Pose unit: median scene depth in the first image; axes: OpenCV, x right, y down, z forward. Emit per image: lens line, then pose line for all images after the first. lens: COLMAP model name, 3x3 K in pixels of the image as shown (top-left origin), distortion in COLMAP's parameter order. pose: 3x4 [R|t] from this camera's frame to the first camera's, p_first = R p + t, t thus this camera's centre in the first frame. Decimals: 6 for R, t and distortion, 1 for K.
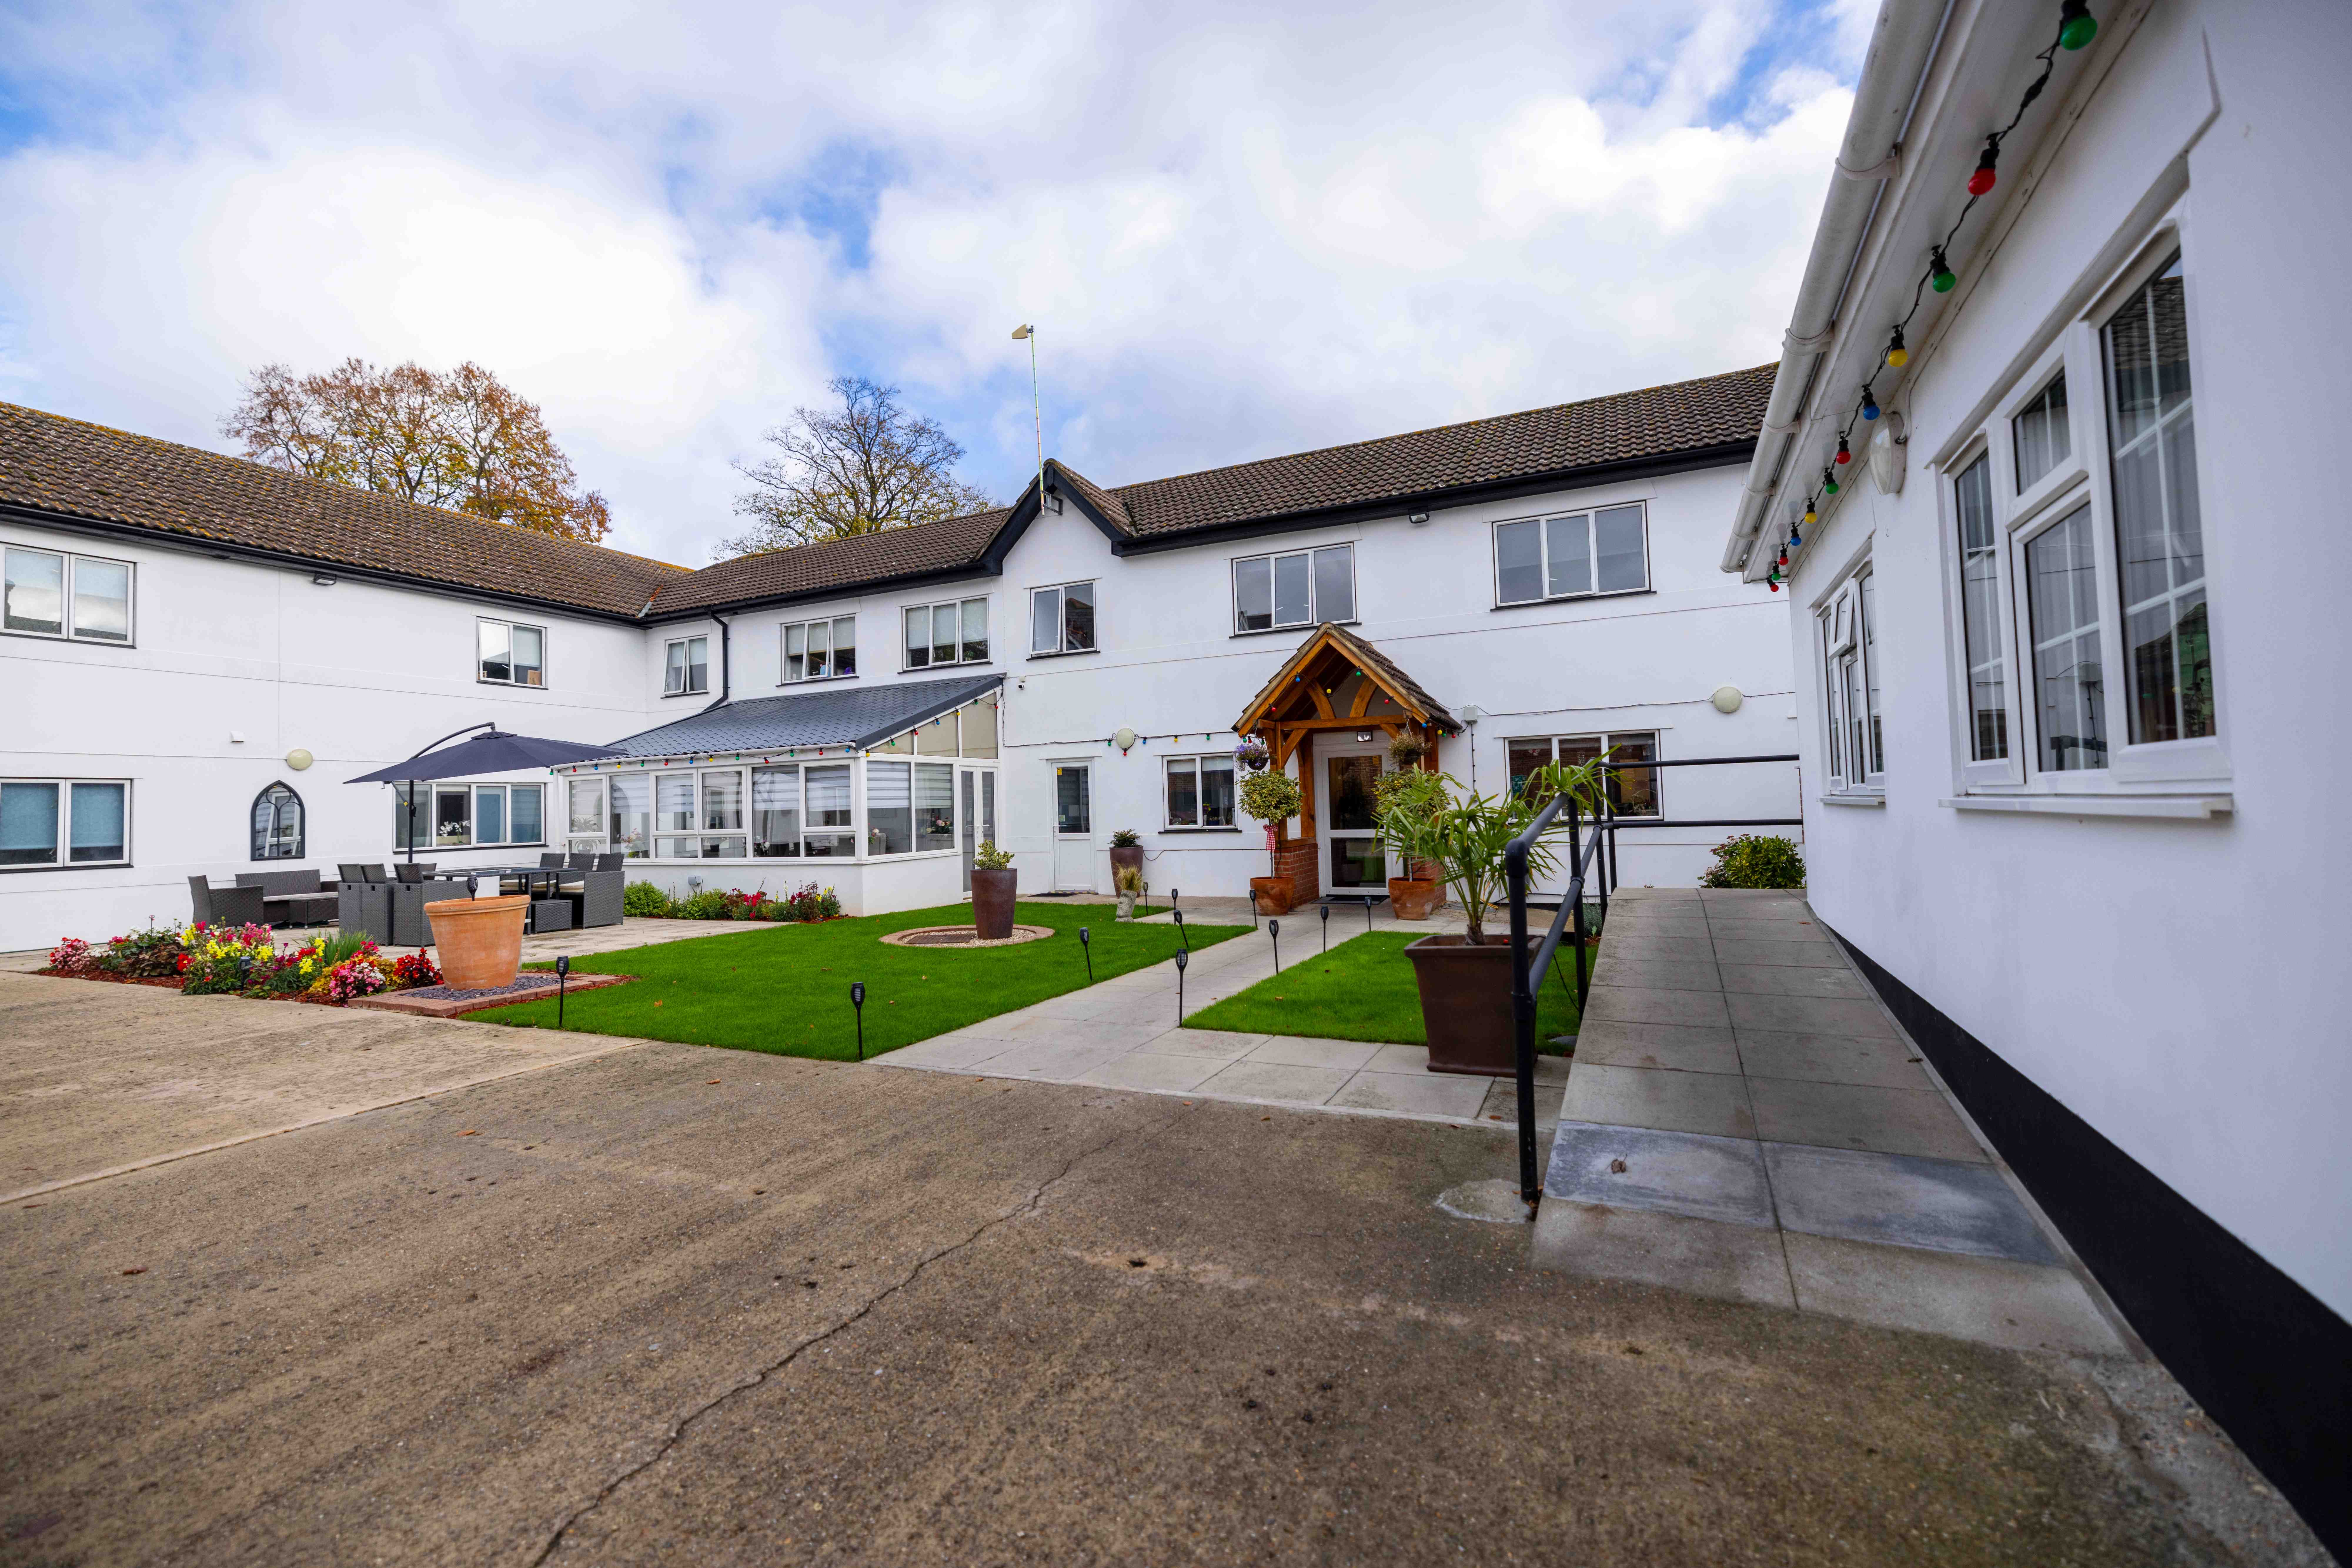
lens RADIAL K [[982.8, 0, 1176.2], [0, 982.8, 779.5], [0, 0, 1]] dist [0.002027, -0.001115]
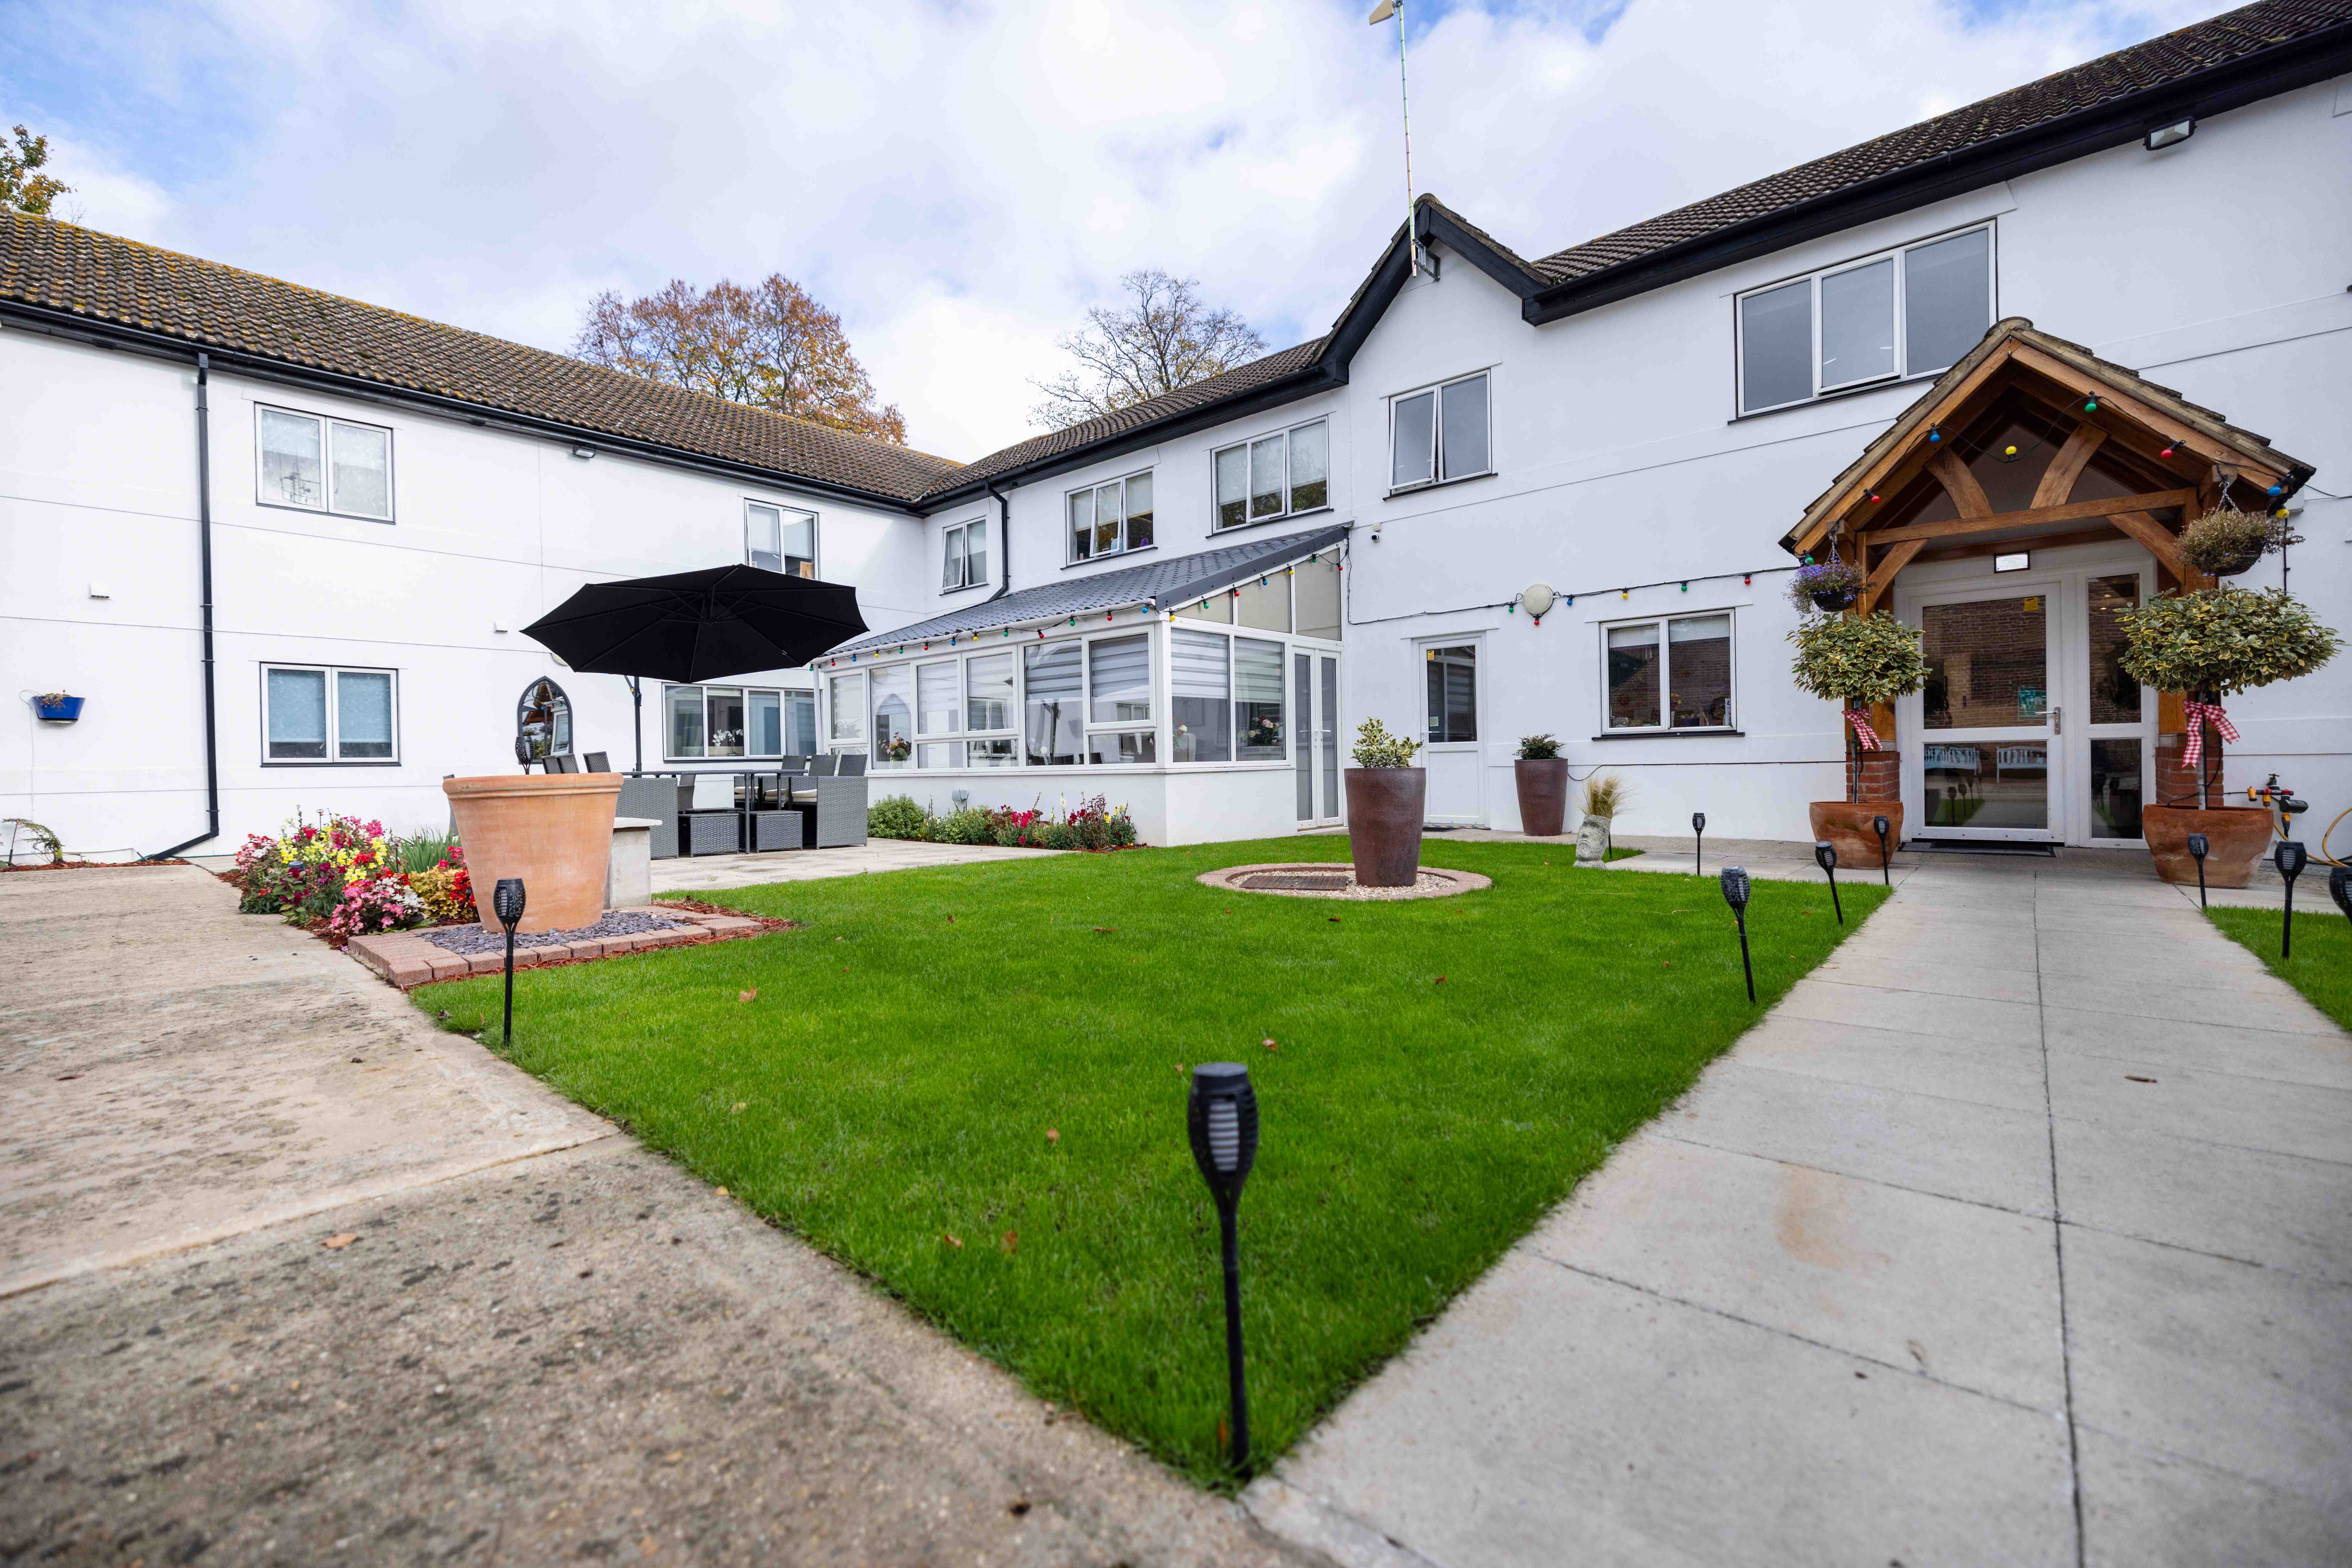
lens RADIAL K [[982.8, 0, 1176.2], [0, 982.8, 779.5], [0, 0, 1]] dist [0.002027, -0.001115]
pose [[0.958885, 0.014620, -0.283417, -0.100237], [-0.000620, 0.998778, 0.049425, 0.049827], [0.283793, -0.047217, 0.957722, 0.293208]]
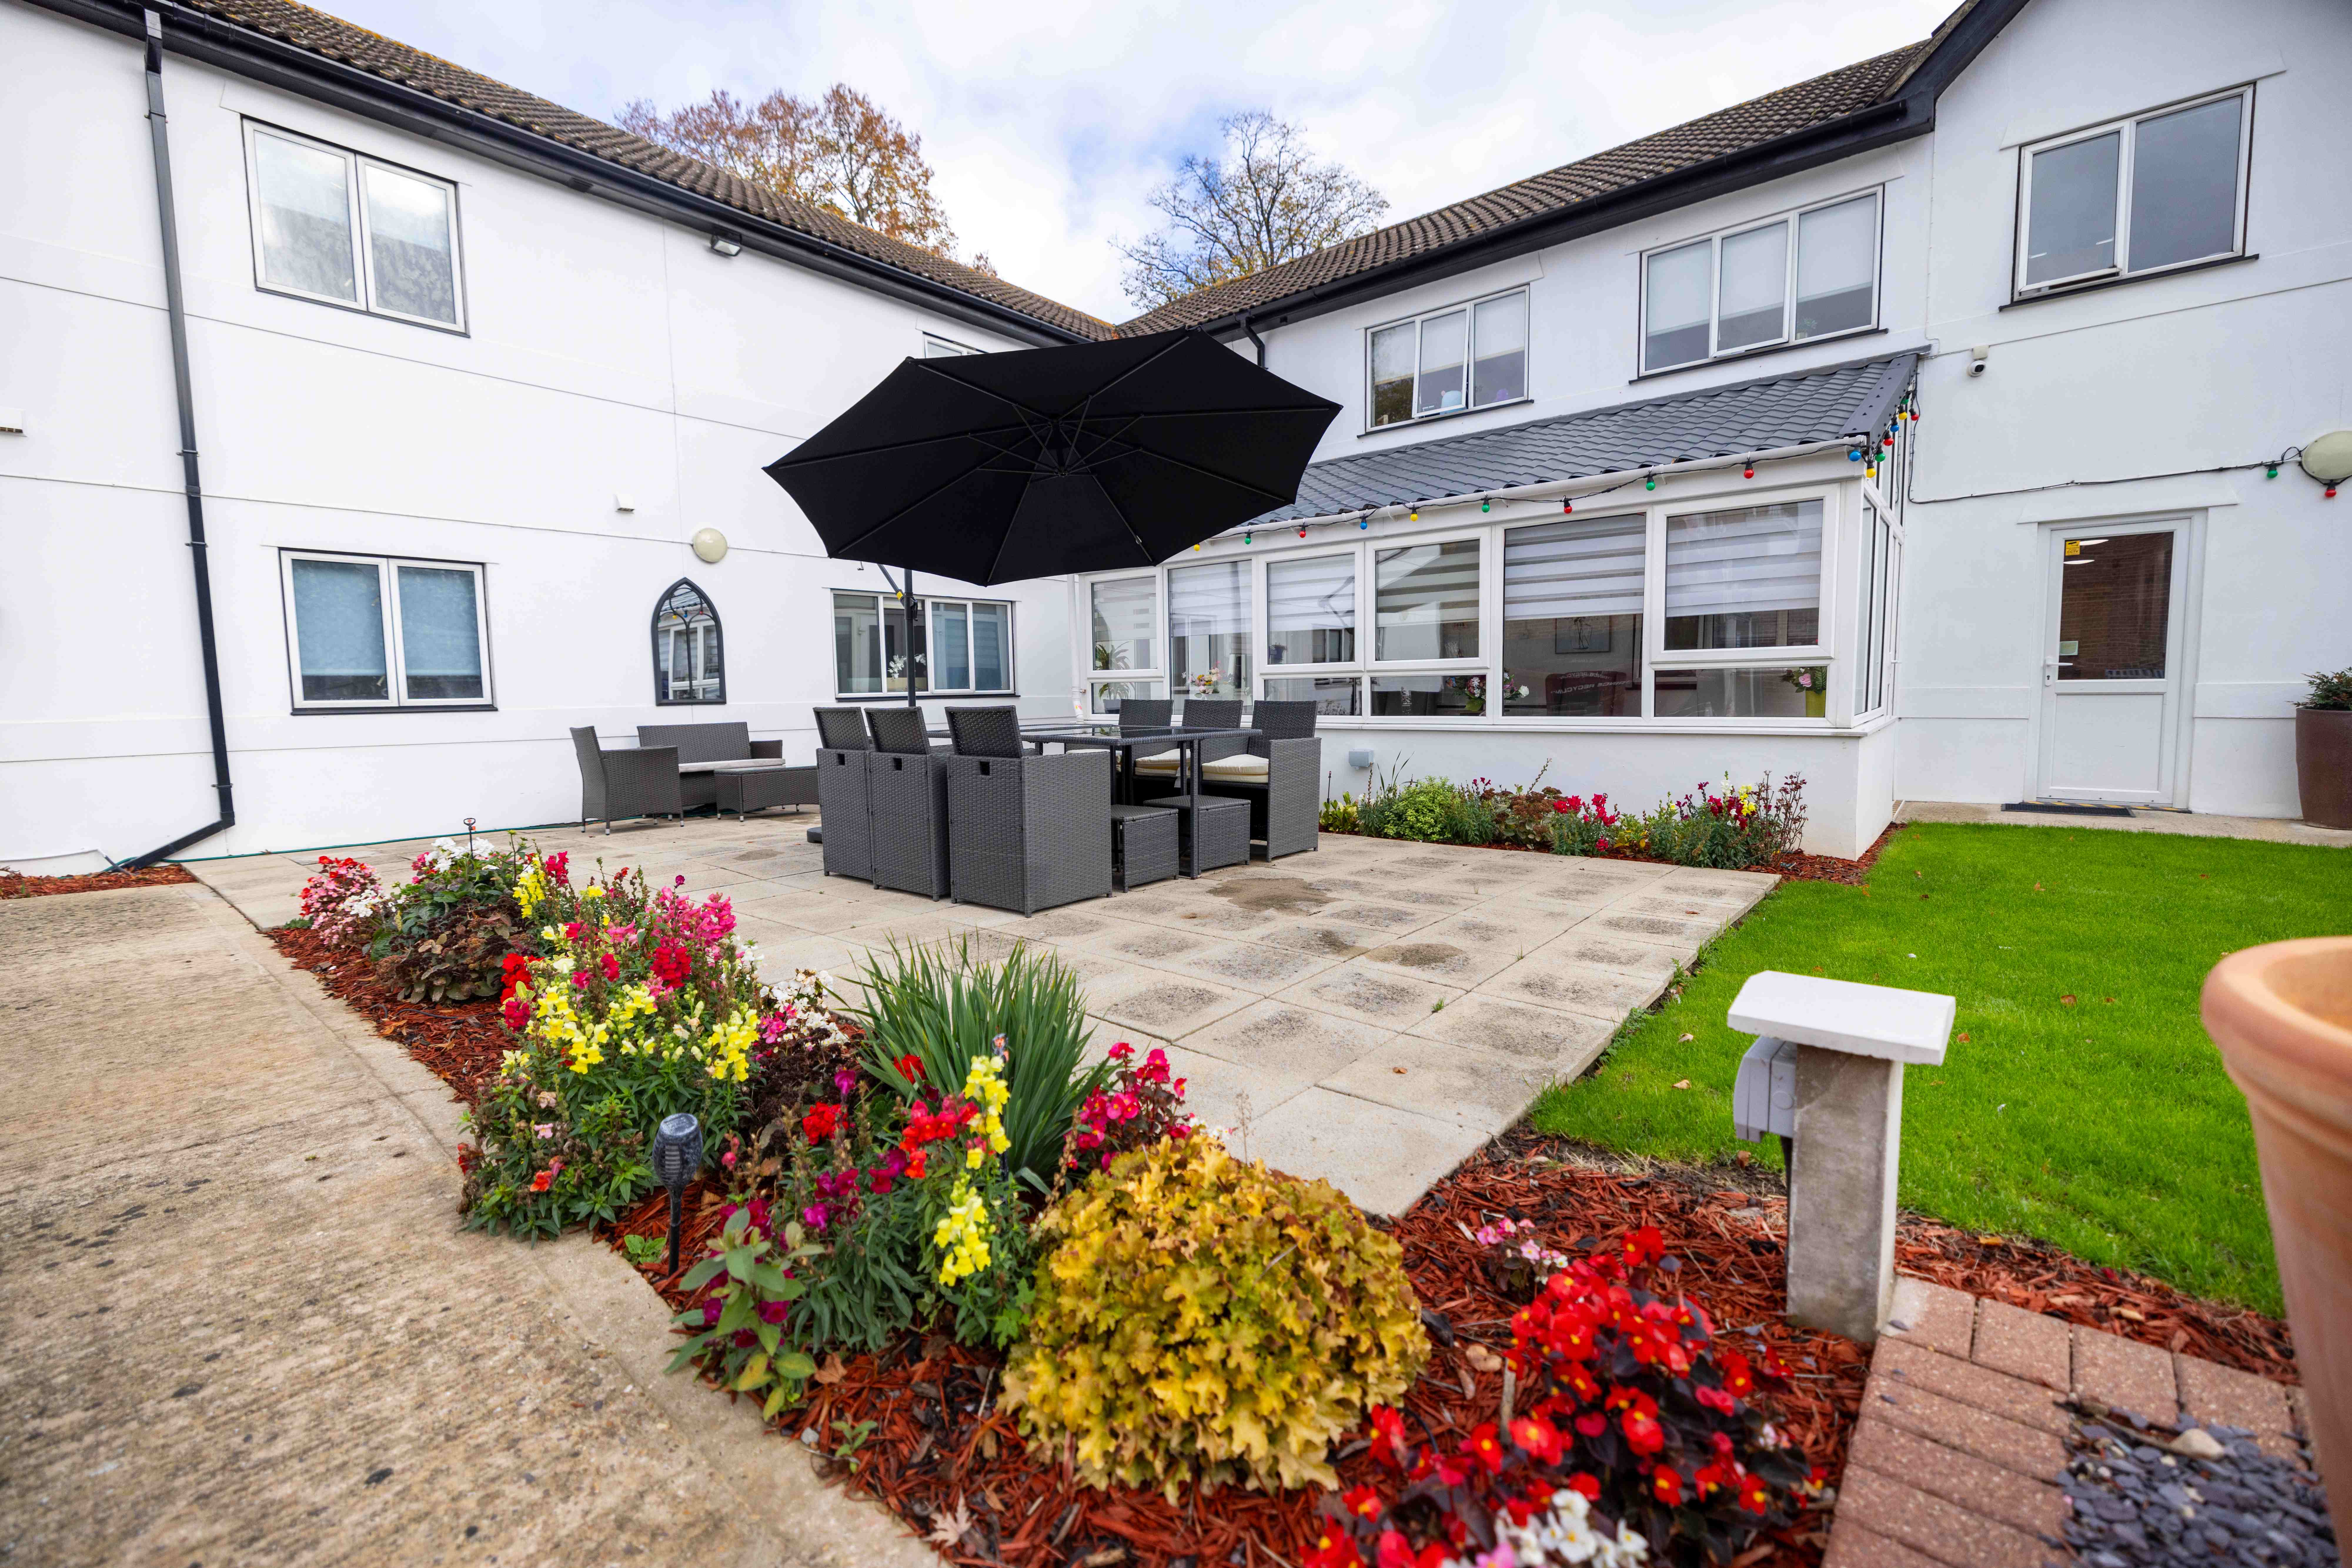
lens RADIAL K [[982.8, 0, 1176.2], [0, 982.8, 779.5], [0, 0, 1]] dist [0.002027, -0.001115]
pose [[0.965647, 0.036355, -0.257301, -0.439777], [-0.003368, 0.991833, 0.127499, 0.046400], [0.259835, -0.122253, 0.957883, 0.461738]]
